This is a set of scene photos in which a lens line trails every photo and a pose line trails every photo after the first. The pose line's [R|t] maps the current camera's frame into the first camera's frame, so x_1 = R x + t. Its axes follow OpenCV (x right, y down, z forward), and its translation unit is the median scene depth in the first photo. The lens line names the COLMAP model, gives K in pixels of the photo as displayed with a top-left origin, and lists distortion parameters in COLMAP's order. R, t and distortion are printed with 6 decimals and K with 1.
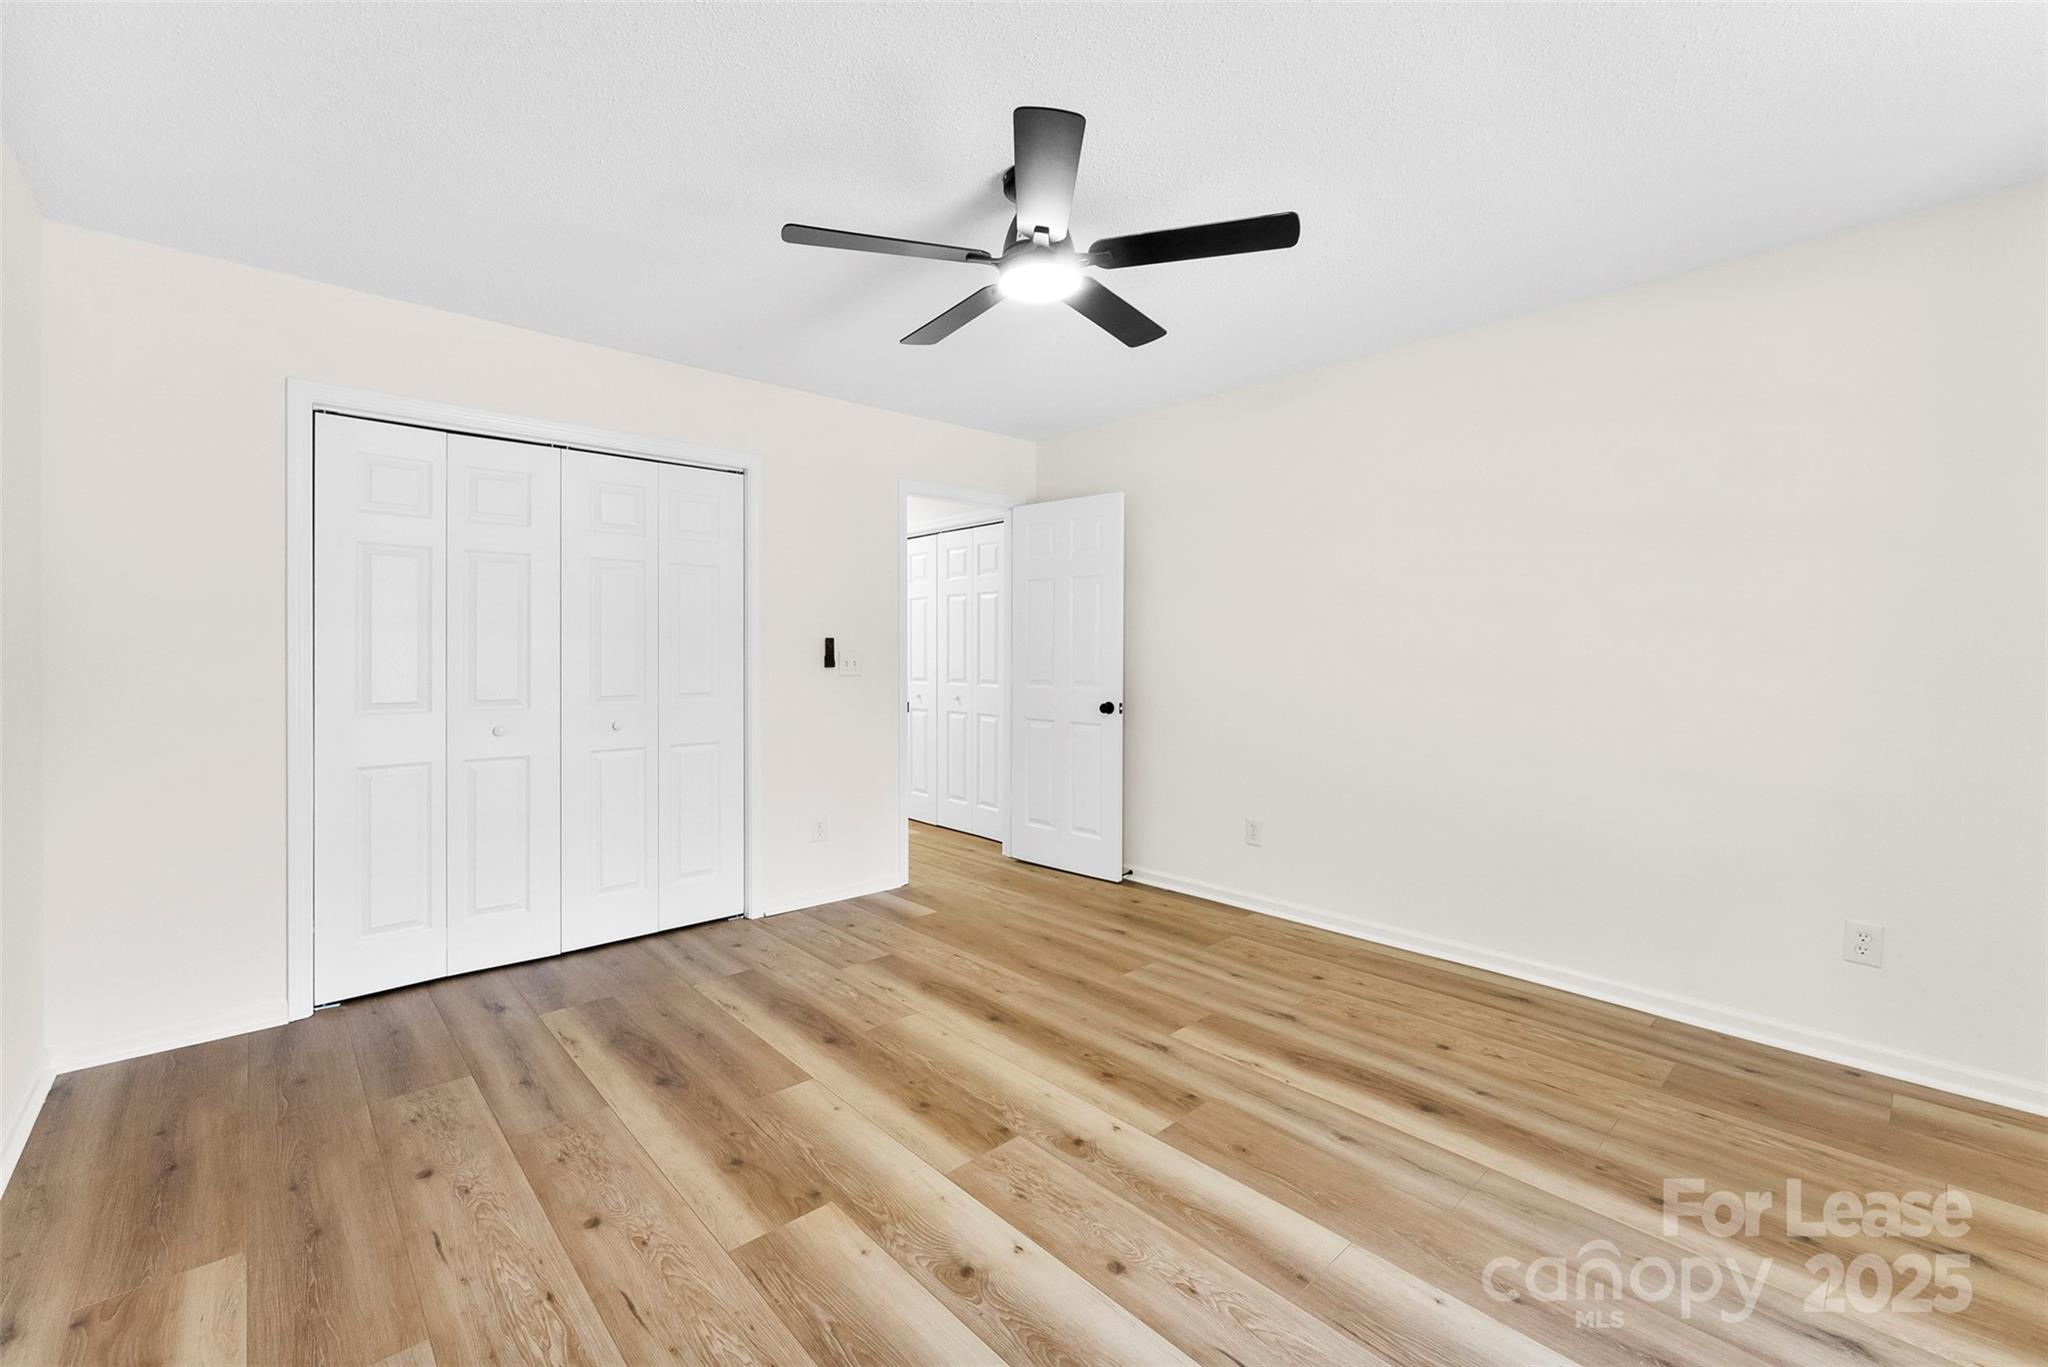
lens RADIAL K [[845.5, 0, 1019.1], [0, 845.5, 667.9], [0, 0, 1]] dist [-0.007321, 0.000150]
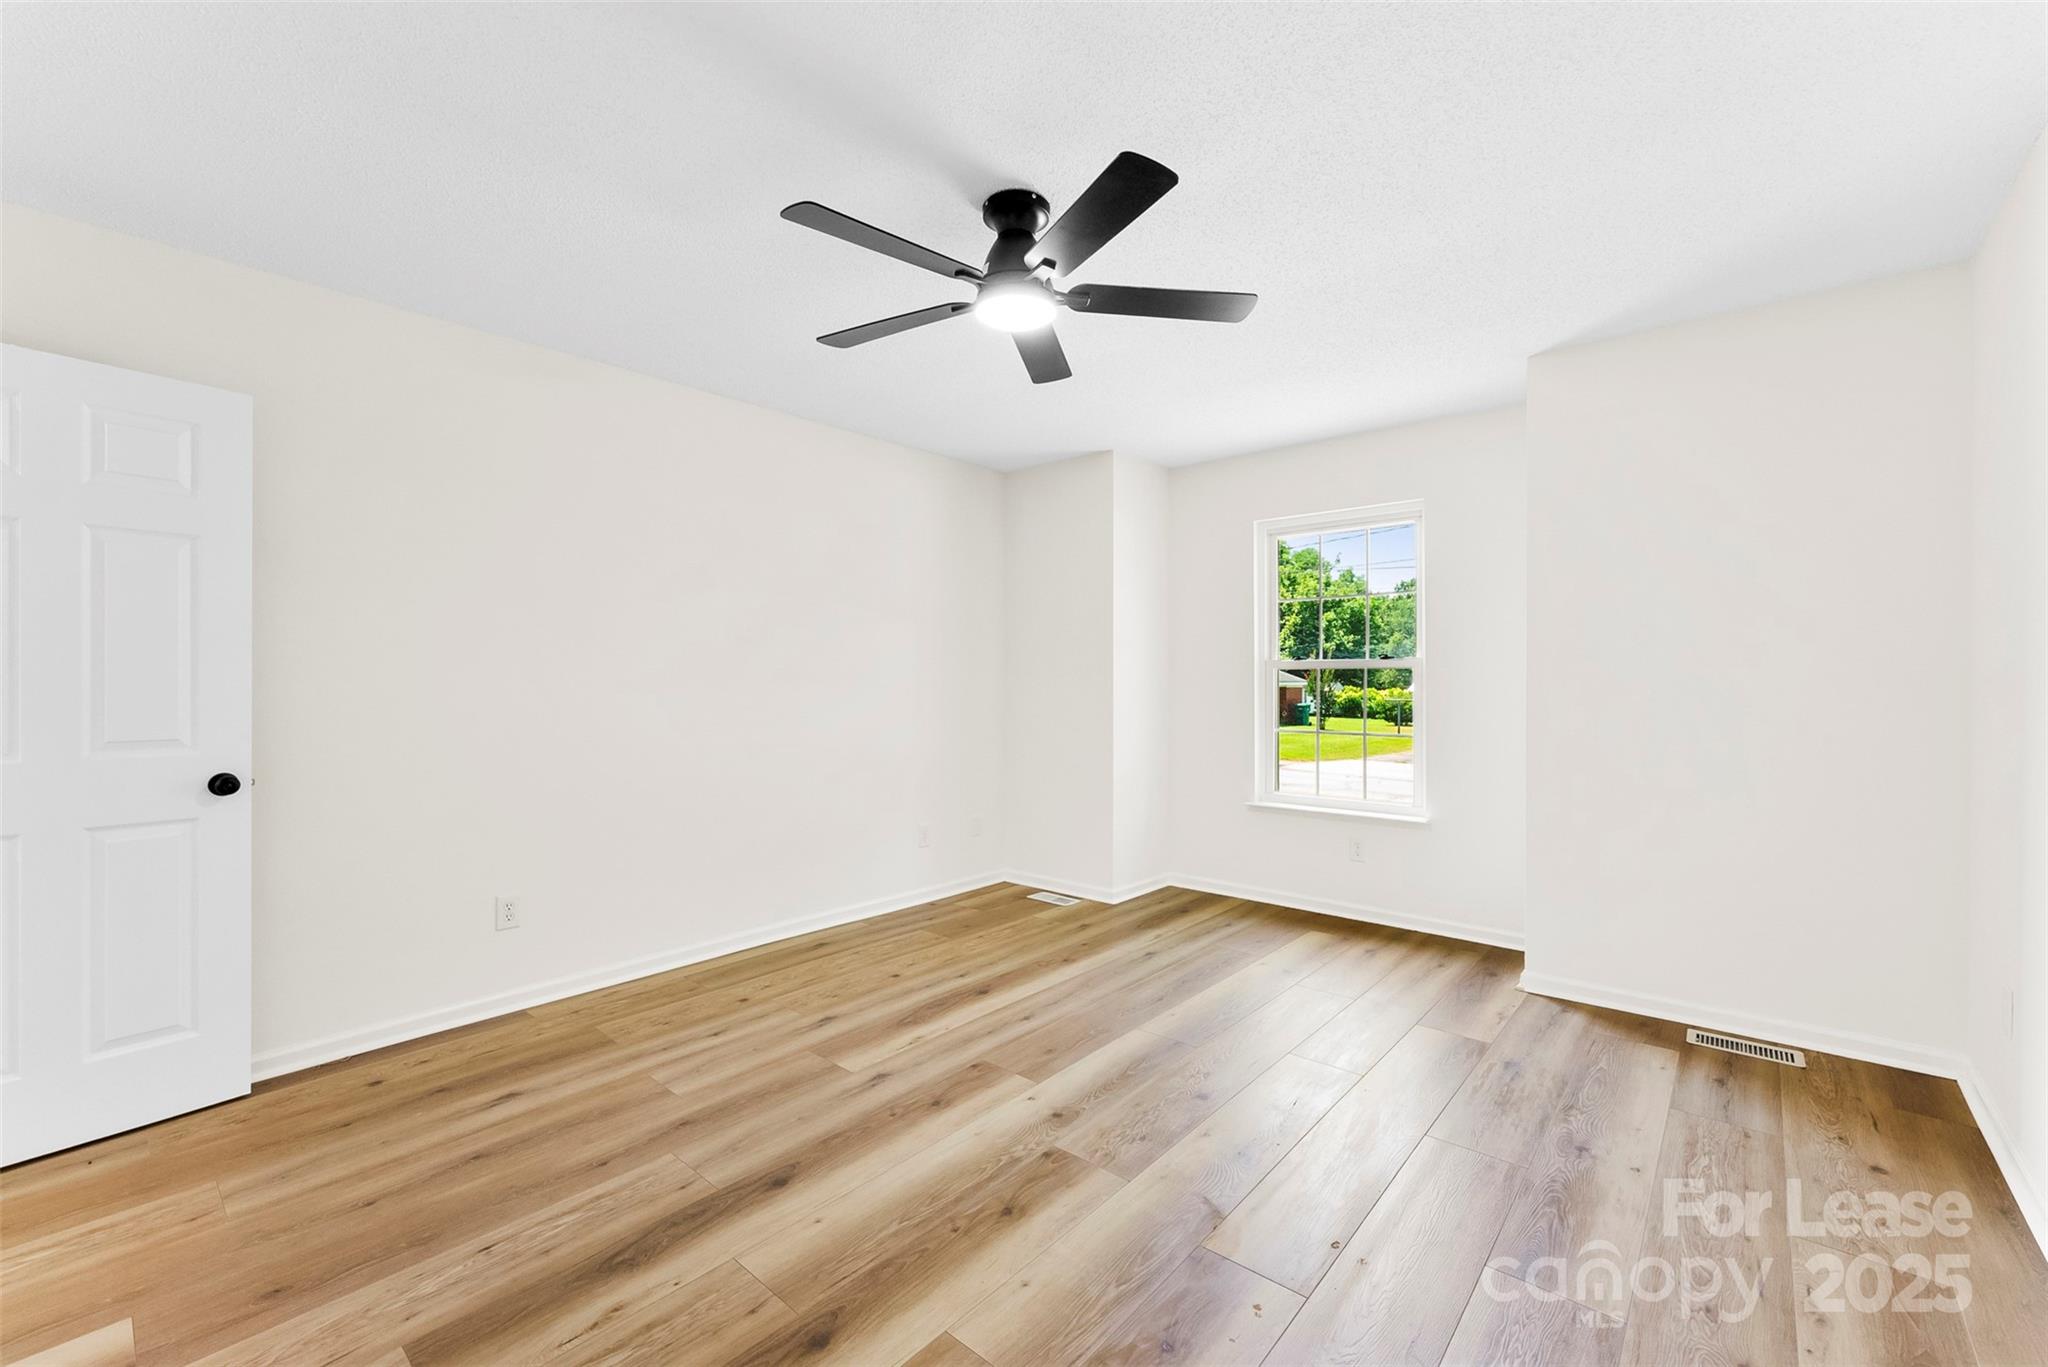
lens RADIAL K [[845.5, 0, 1019.1], [0, 845.5, 667.9], [0, 0, 1]] dist [-0.007321, 0.000150]
pose [[-0.114562, 0.015113, 0.993301, -0.799809], [0.022904, 0.999659, -0.012569, -0.013950], [-0.993152, 0.021310, -0.114869, 0.892341]]
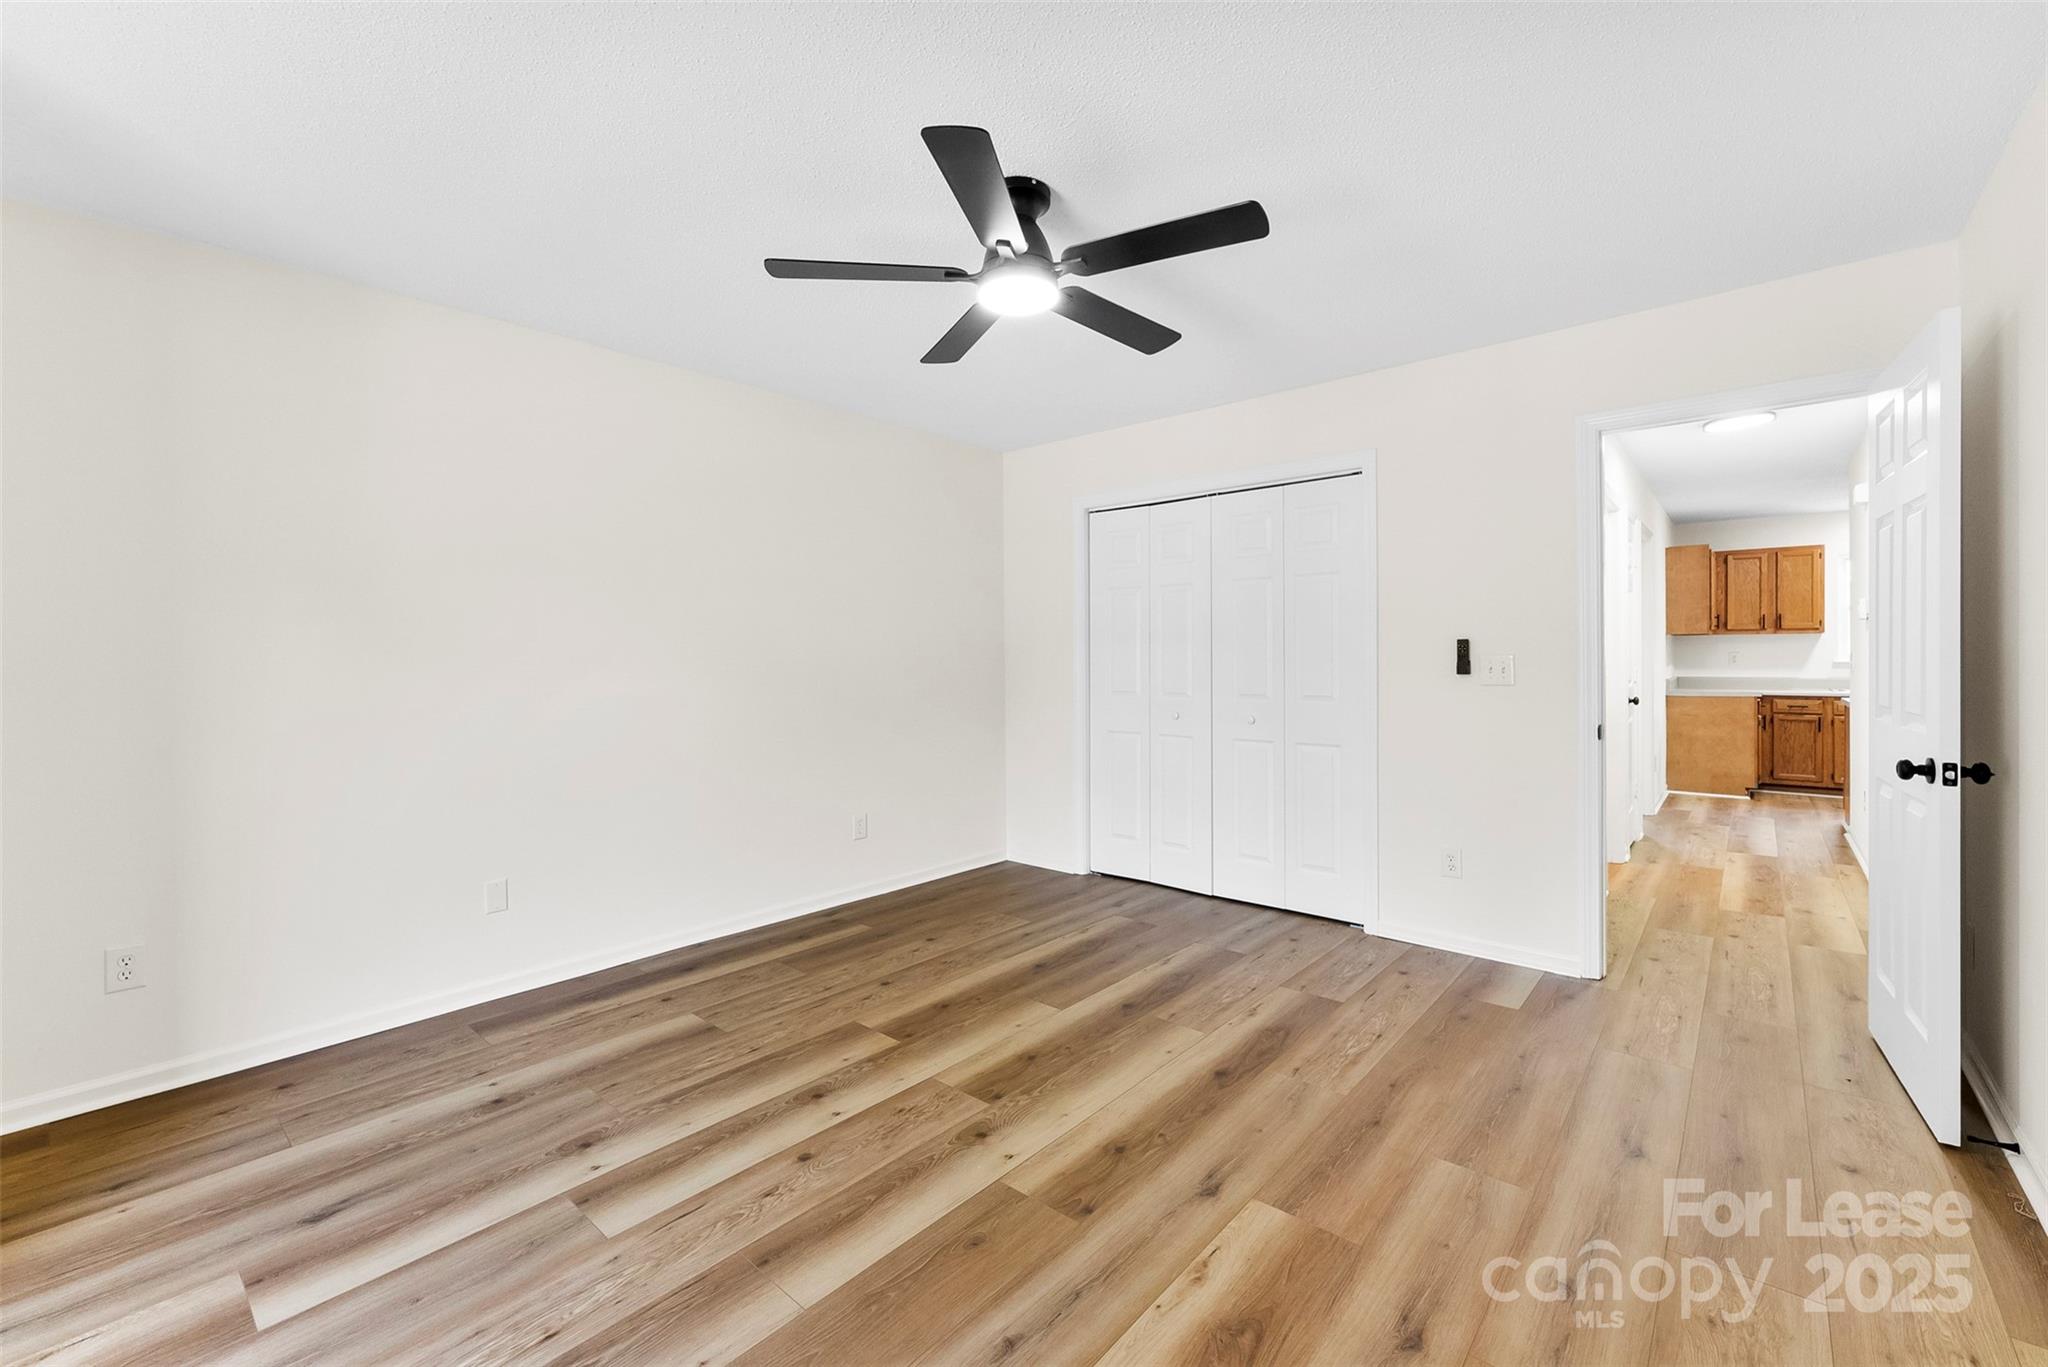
lens RADIAL K [[836.7, 0, 1024.6], [0, 836.7, 674.2], [0, 0, 1]] dist [-0.007037, 0.000486]
pose [[0.120293, 0.018853, -0.992559, 0.820903], [-0.014049, 0.999752, 0.017287, -0.012138], [0.992639, 0.011865, 0.120528, 0.706342]]
